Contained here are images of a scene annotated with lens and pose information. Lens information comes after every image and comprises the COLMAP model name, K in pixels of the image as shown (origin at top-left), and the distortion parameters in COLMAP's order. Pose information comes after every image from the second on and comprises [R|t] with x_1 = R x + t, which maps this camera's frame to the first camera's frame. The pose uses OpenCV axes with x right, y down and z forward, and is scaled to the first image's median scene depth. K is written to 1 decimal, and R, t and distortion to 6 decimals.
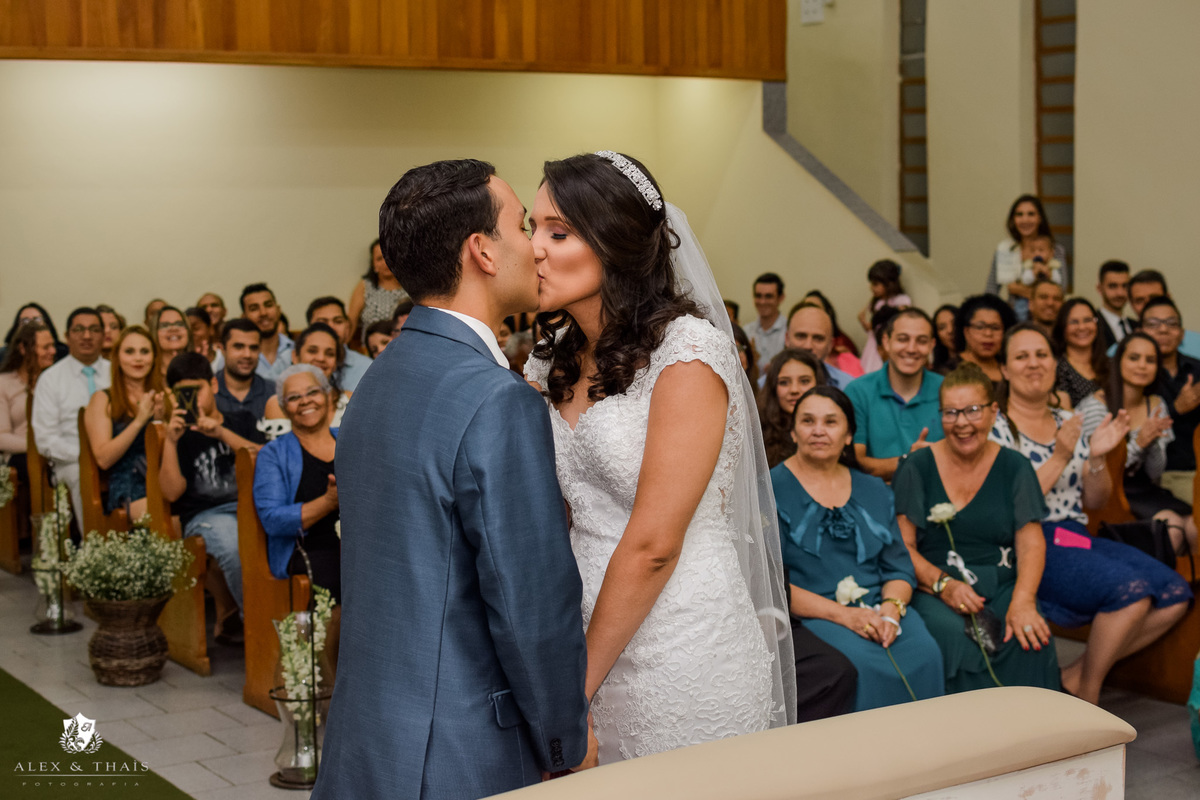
lens RADIAL K [[1797.5, 0, 600.0], [0, 1797.5, 400.0], [0, 0, 1]] dist [-0.013932, -0.053165]
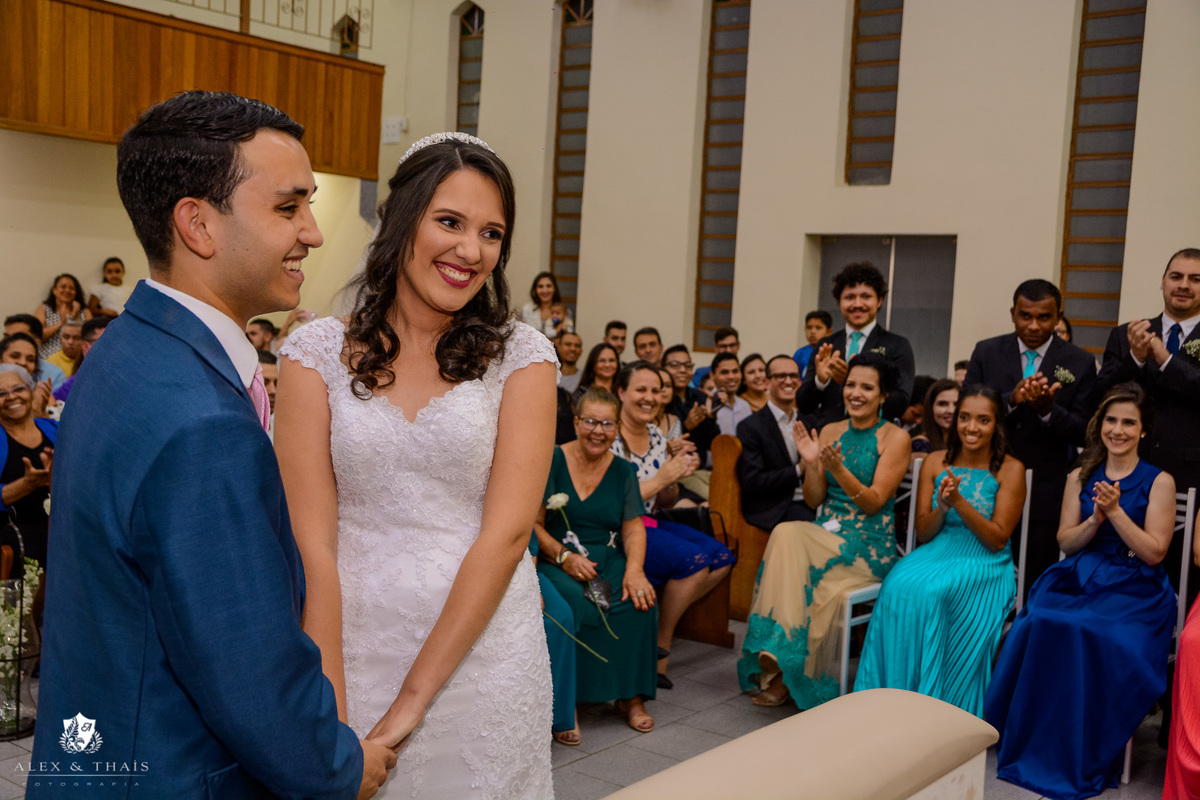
lens RADIAL K [[1286.9, 0, 600.0], [0, 1286.9, 400.0], [0, 0, 1]] dist [-0.069733, 0.398643]
pose [[0.959138, 0.036792, 0.280535, -0.040820], [-0.033891, 0.999310, -0.015186, 0.003818], [-0.280900, 0.005058, 0.959724, 0.107383]]
